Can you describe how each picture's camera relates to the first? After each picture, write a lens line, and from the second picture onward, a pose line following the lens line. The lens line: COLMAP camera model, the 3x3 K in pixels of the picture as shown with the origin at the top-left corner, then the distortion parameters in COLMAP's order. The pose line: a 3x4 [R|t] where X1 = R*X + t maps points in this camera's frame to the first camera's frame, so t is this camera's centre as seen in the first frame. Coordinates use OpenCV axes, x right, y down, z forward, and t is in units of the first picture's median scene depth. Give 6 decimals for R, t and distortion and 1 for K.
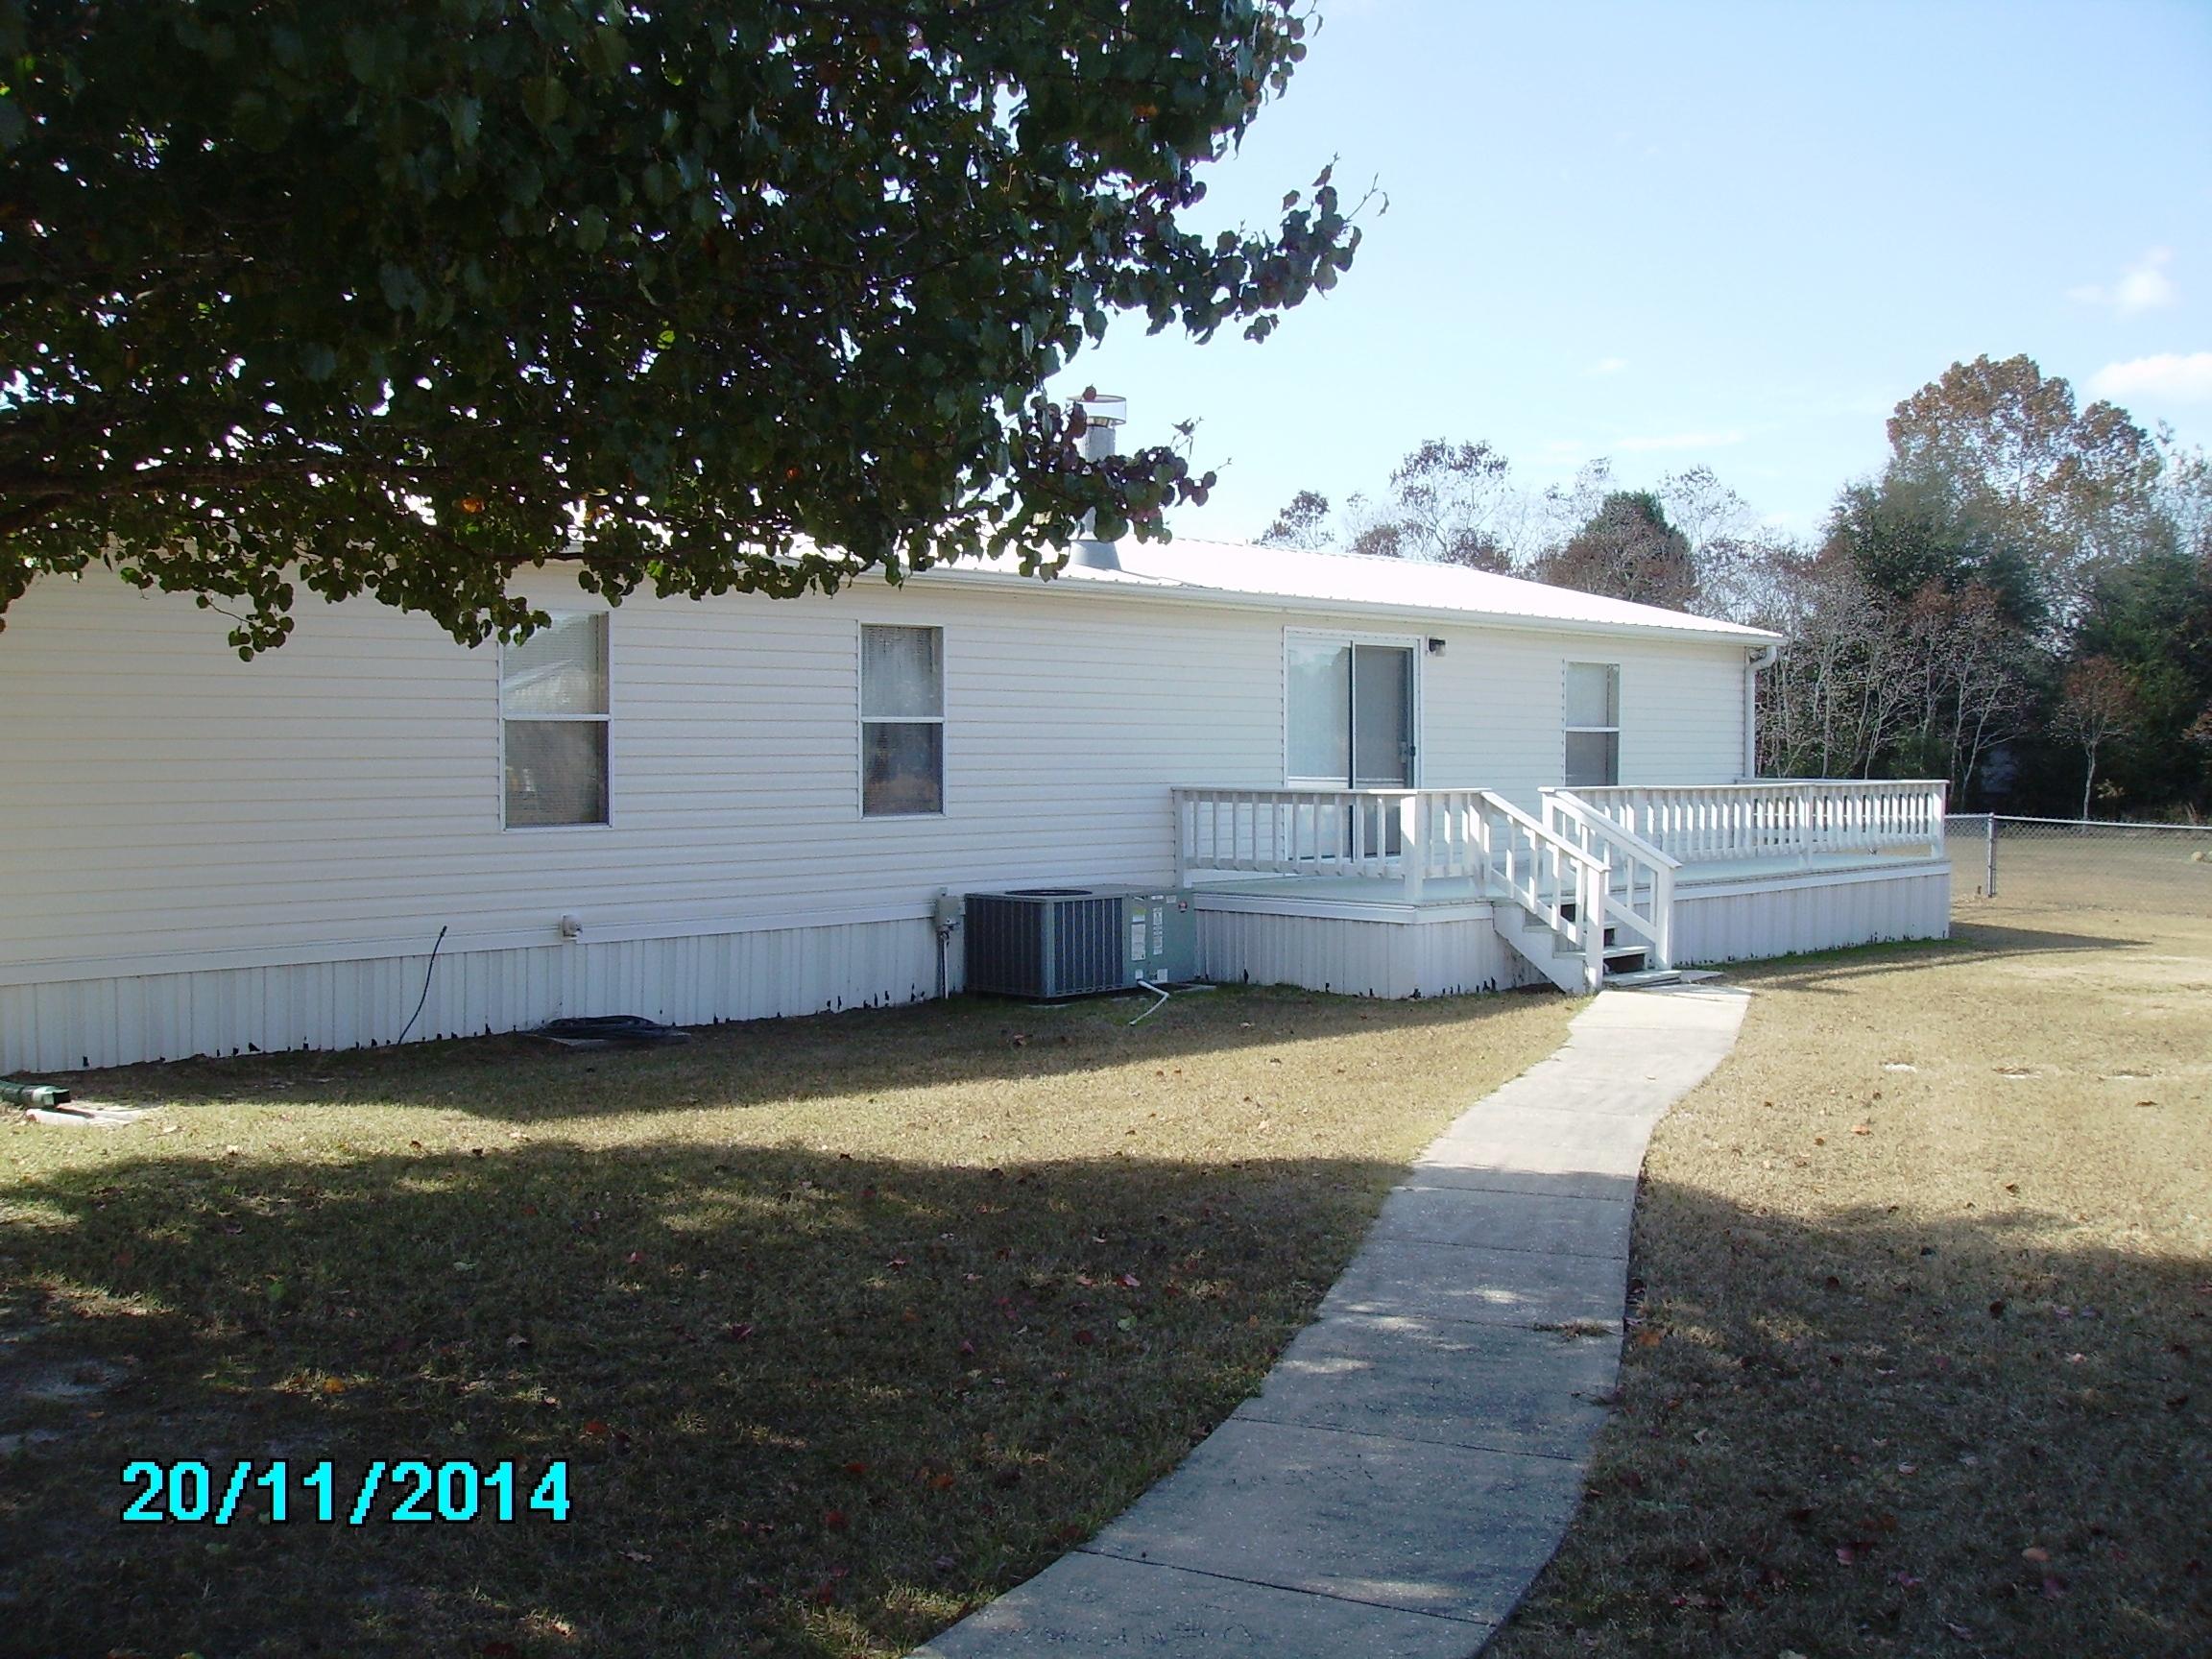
lens RADIAL K [[2168.6, 0, 1106.2], [0, 2168.6, 825.5], [0, 0, 1]] dist [-0.008707, 0.000000]
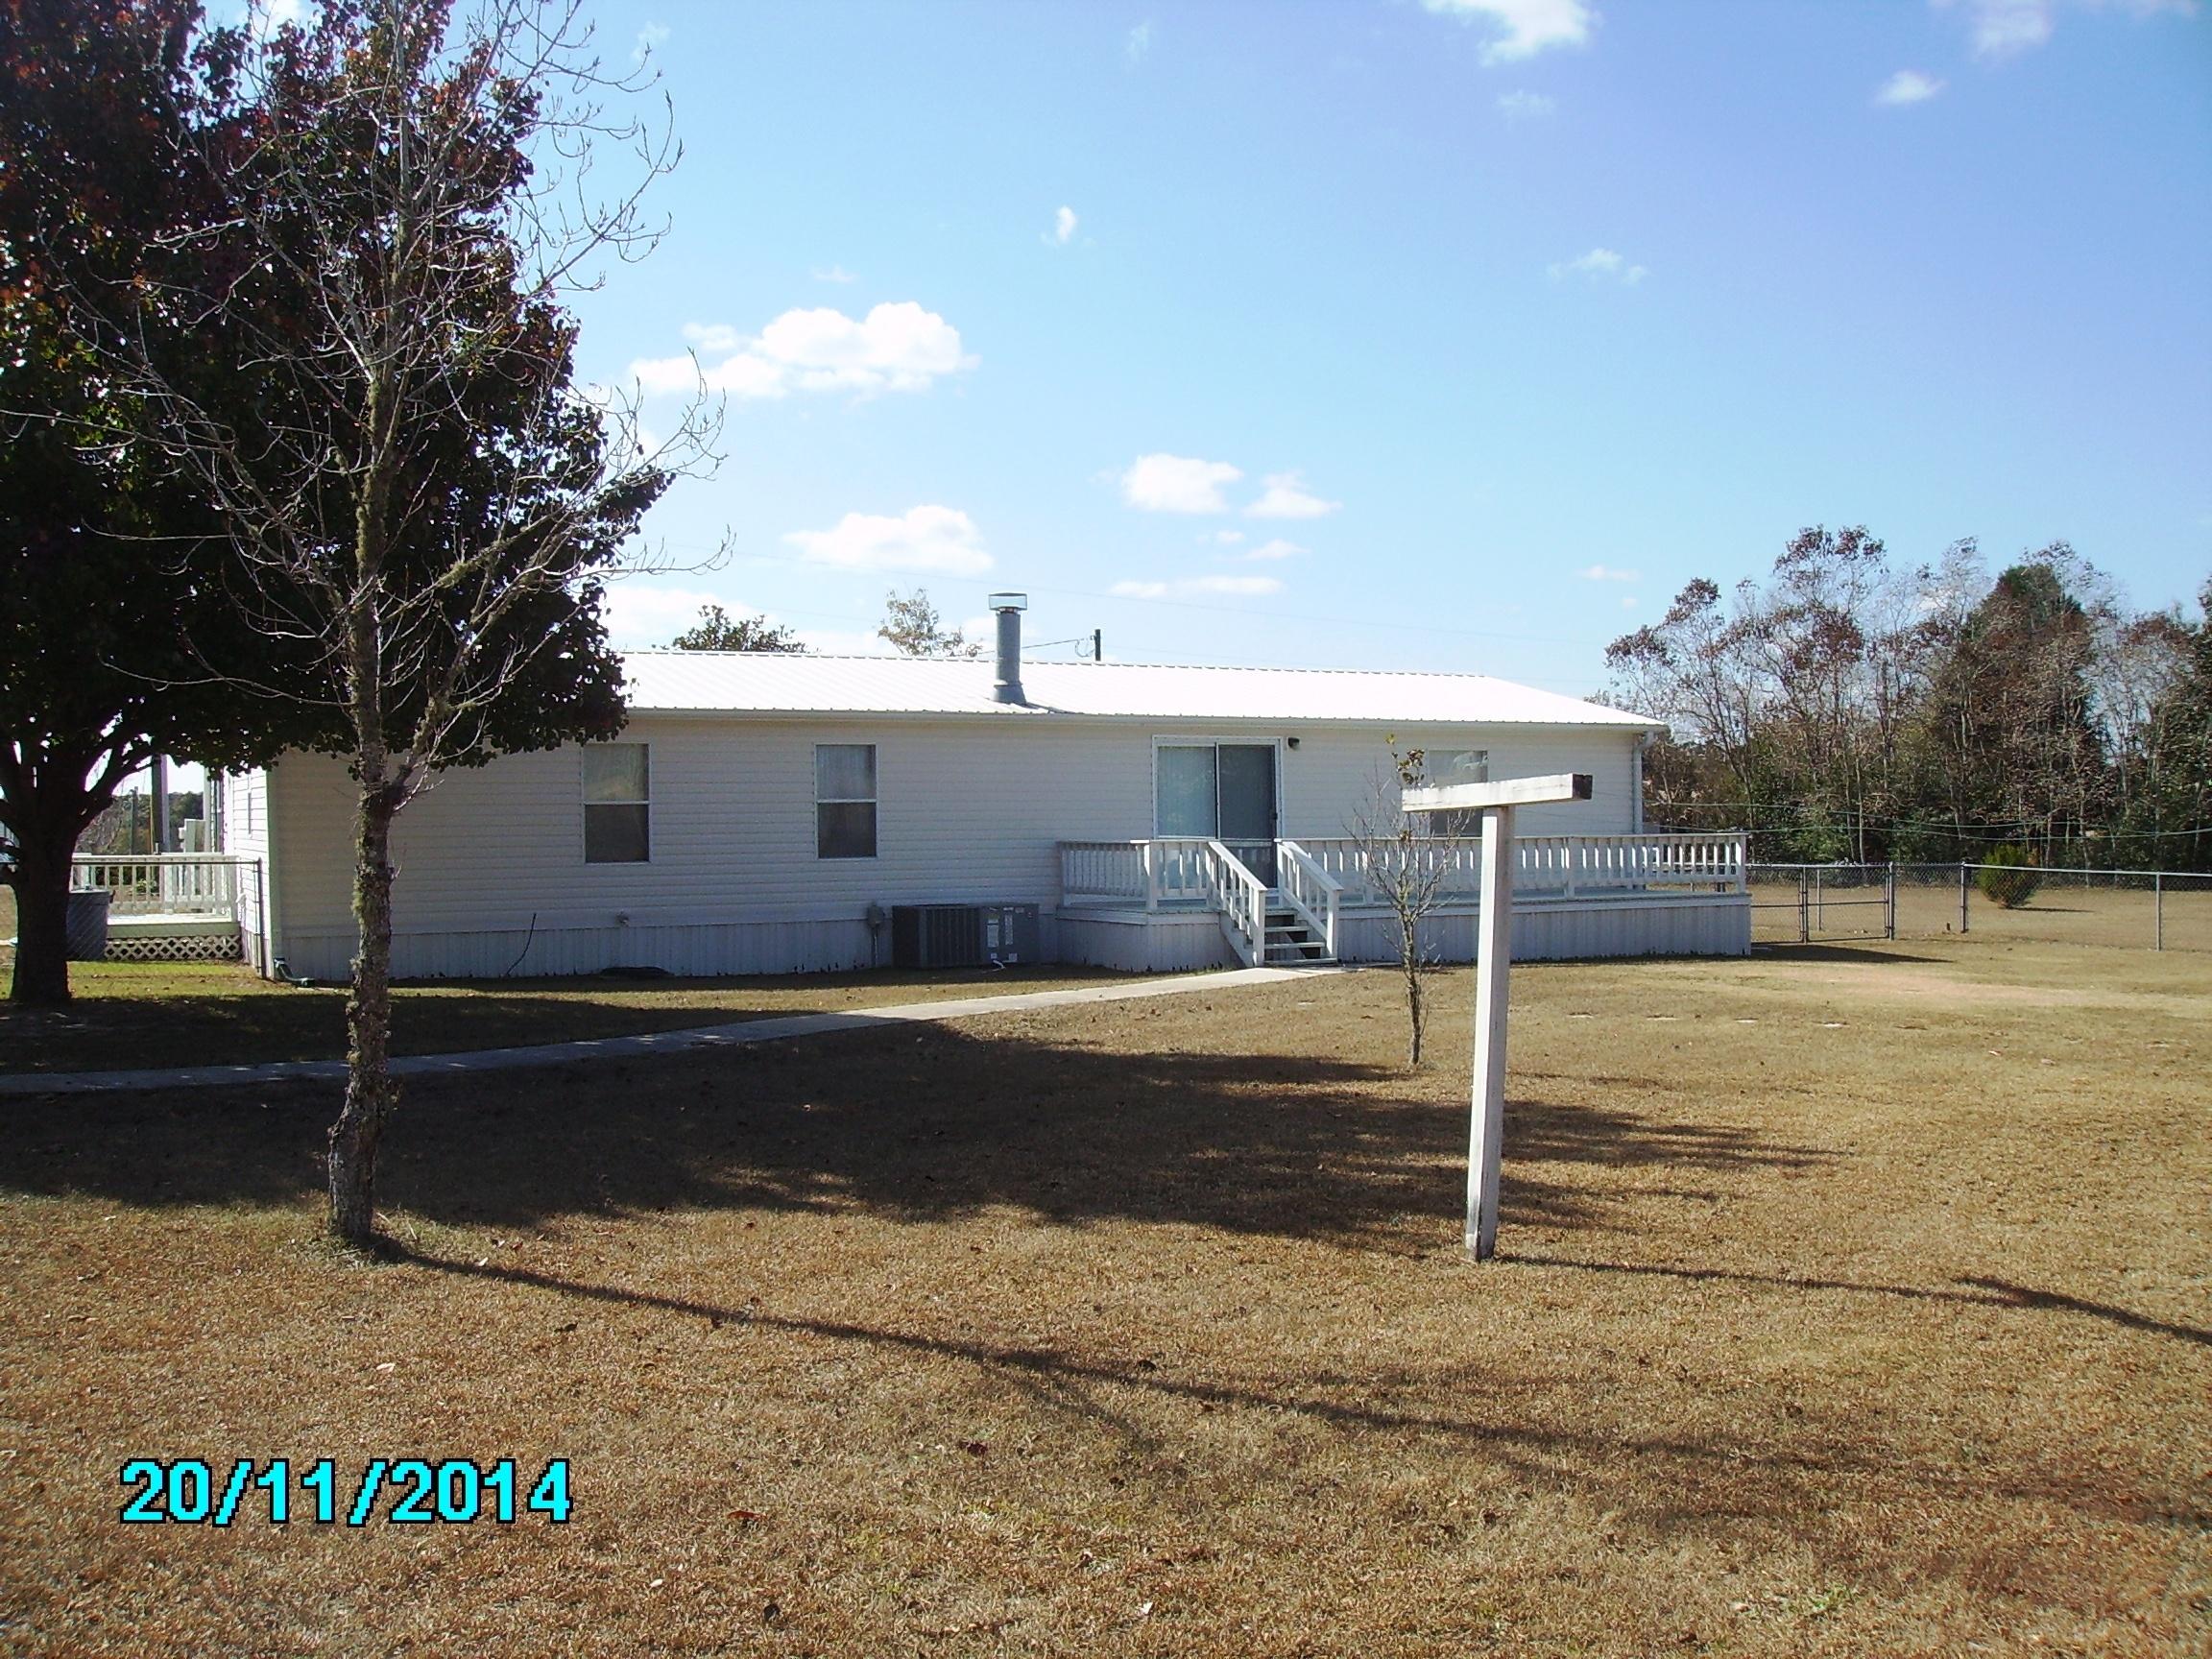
lens RADIAL K [[2168.6, 0, 1105.9], [0, 2168.6, 832.8], [0, 0, 1]] dist [-0.008707, 0.000000]
pose [[0.946579, -0.008030, -0.322373, 0.594441], [-0.001286, 0.999588, -0.028677, 0.022311], [0.322470, 0.027559, 0.946178, -0.489074]]
